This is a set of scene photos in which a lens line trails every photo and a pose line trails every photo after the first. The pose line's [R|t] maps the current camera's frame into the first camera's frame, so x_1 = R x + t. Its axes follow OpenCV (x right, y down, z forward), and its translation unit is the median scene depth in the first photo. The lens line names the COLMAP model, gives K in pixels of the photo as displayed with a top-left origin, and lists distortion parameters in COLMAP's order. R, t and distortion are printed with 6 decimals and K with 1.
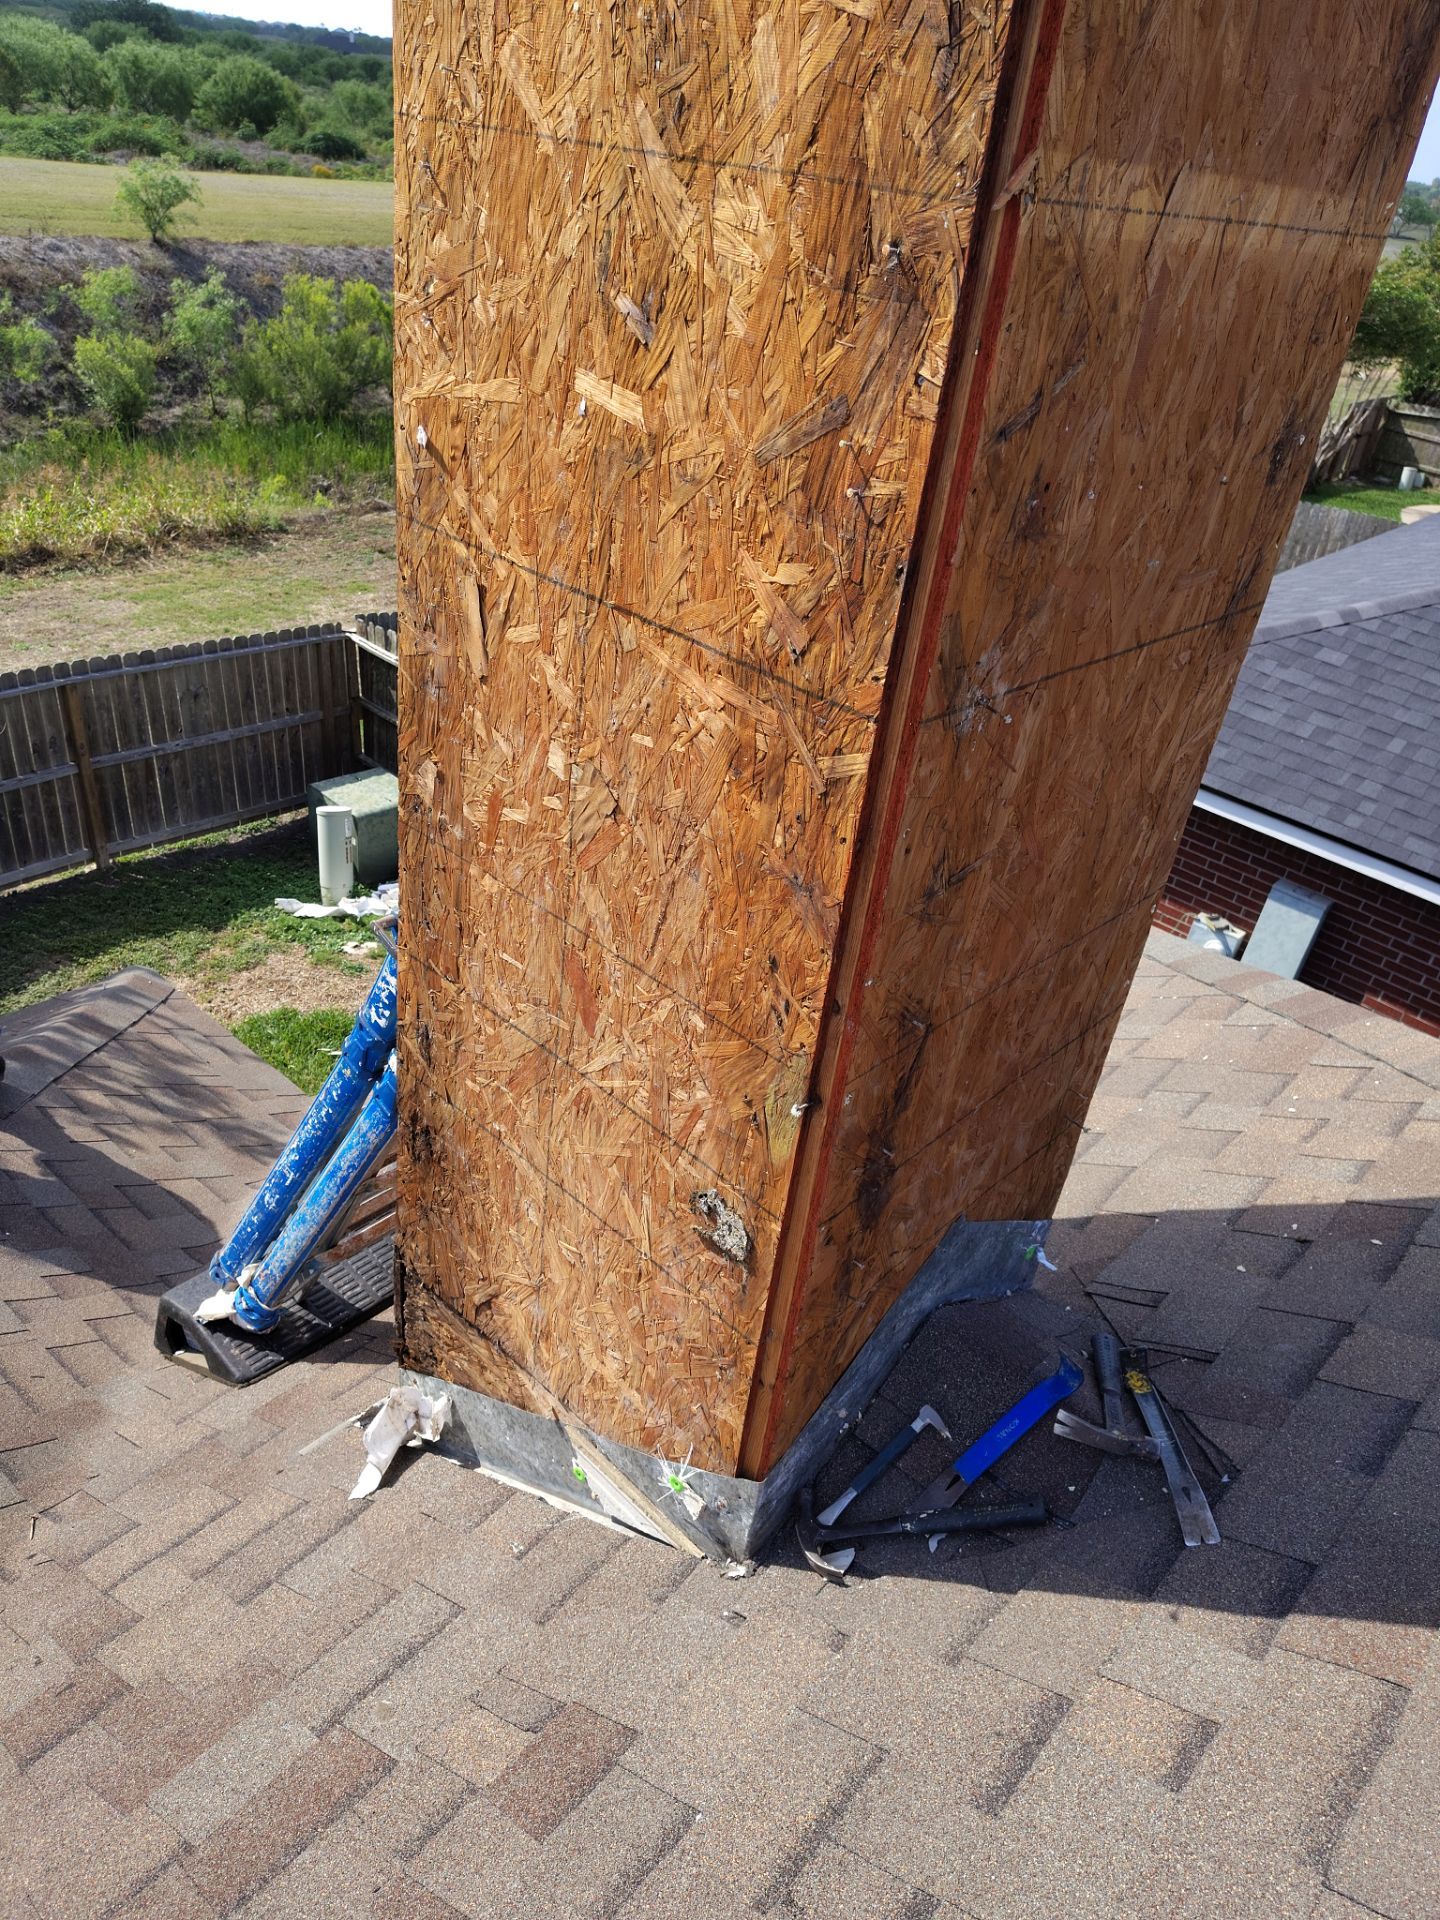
lens RADIAL K [[1323.1, 0, 772.2], [0, 1323.1, 960.1], [0, 0, 1]] dist [0.054626, -0.062864]
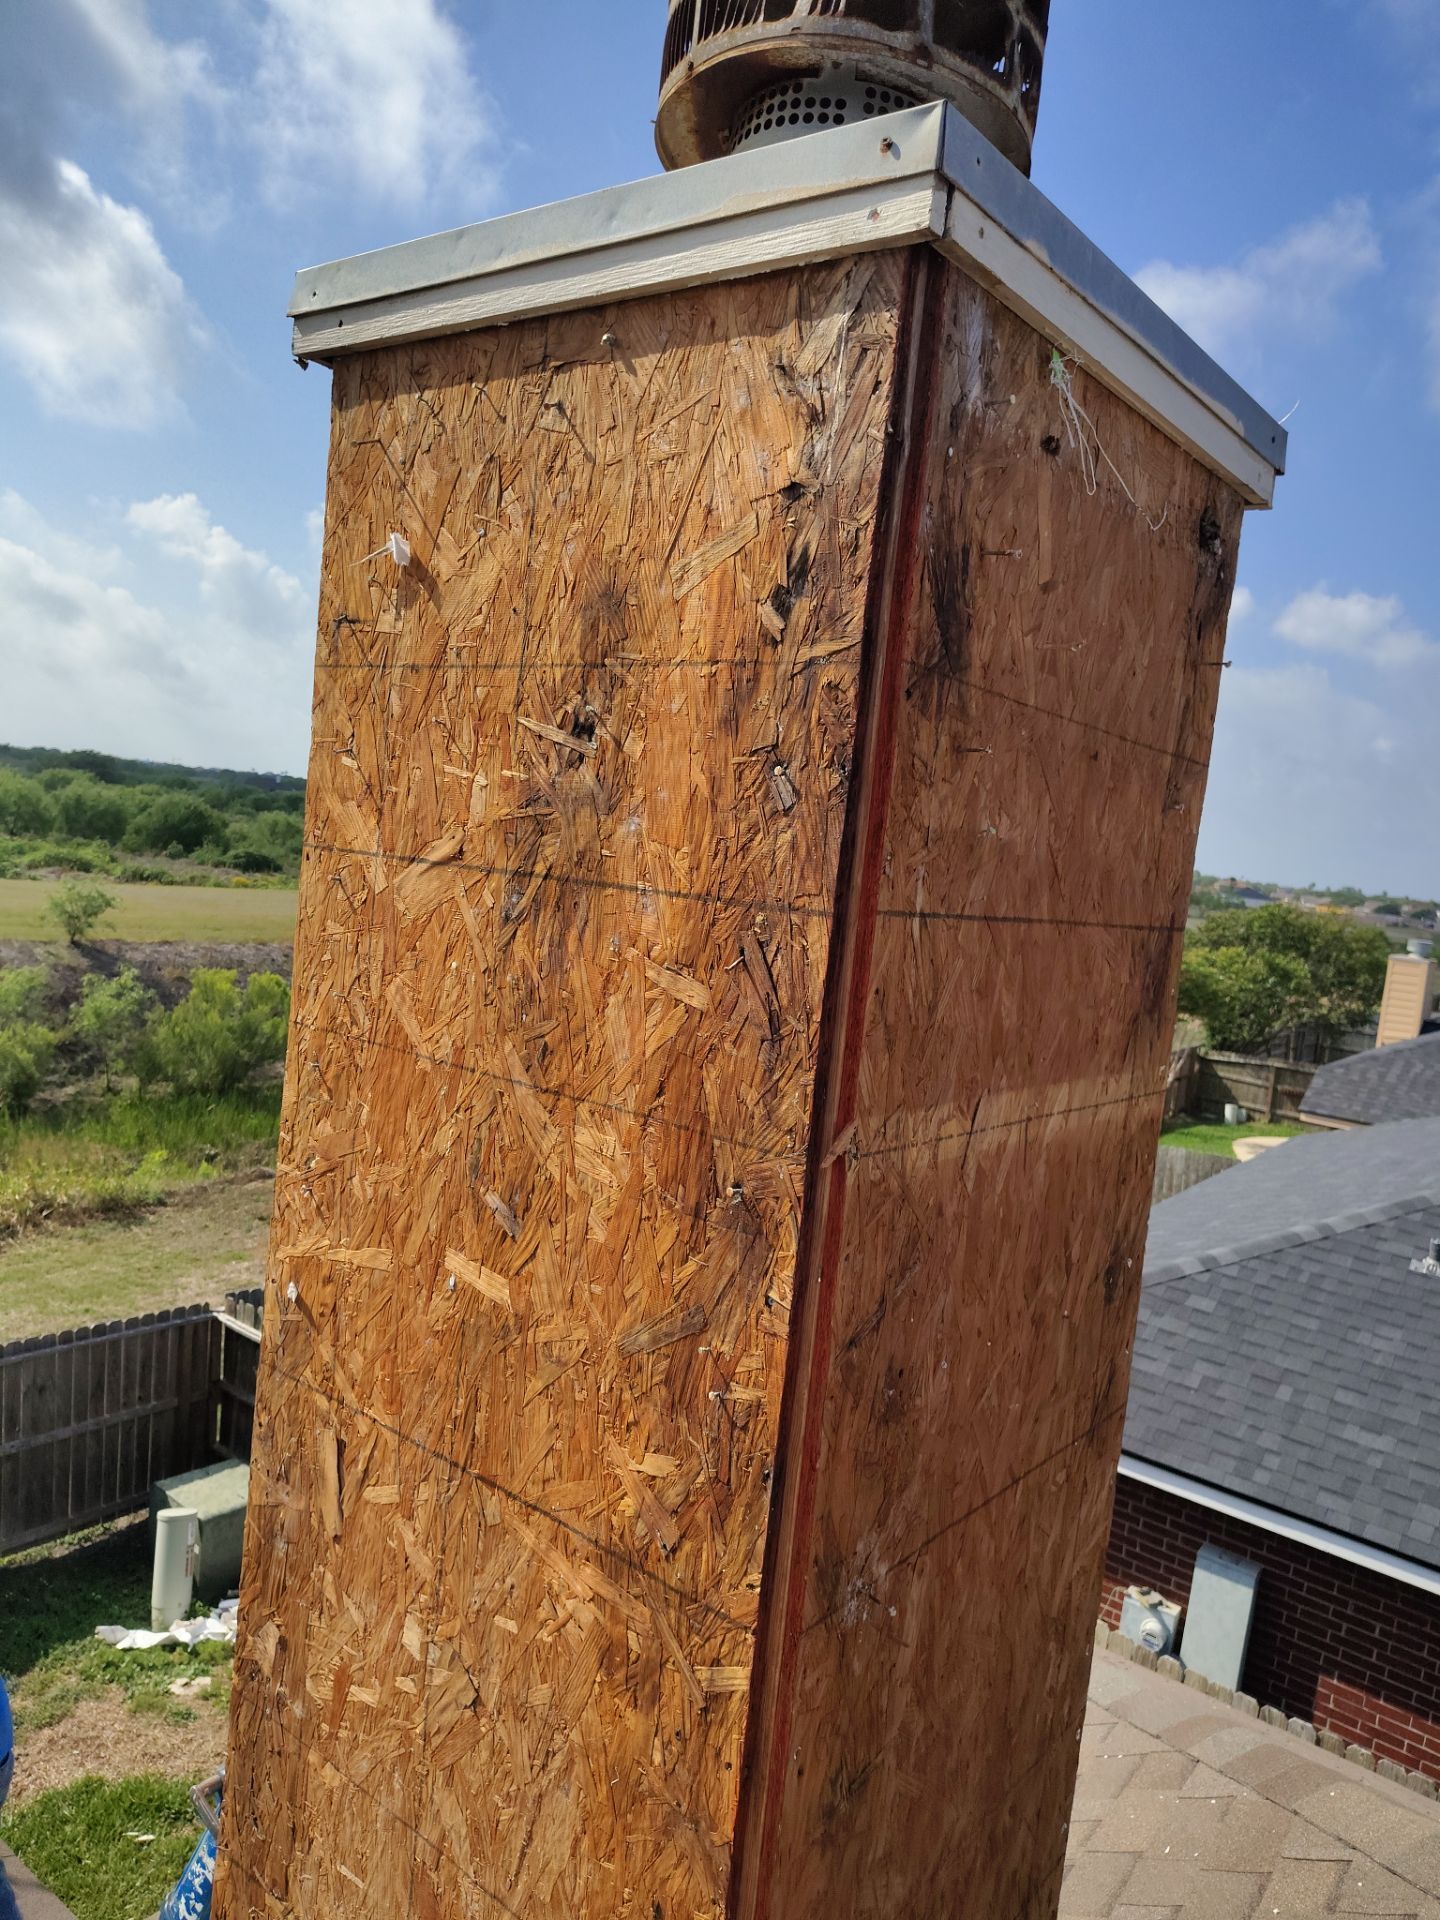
lens RADIAL K [[1323.1, 0, 772.2], [0, 1323.1, 960.1], [0, 0, 1]] dist [0.054626, -0.062864]
pose [[0.994731, -0.040931, 0.093998, 0.018064], [0.078261, 0.895428, -0.438275, -0.160374], [-0.066229, 0.443322, 0.893912, -0.049195]]
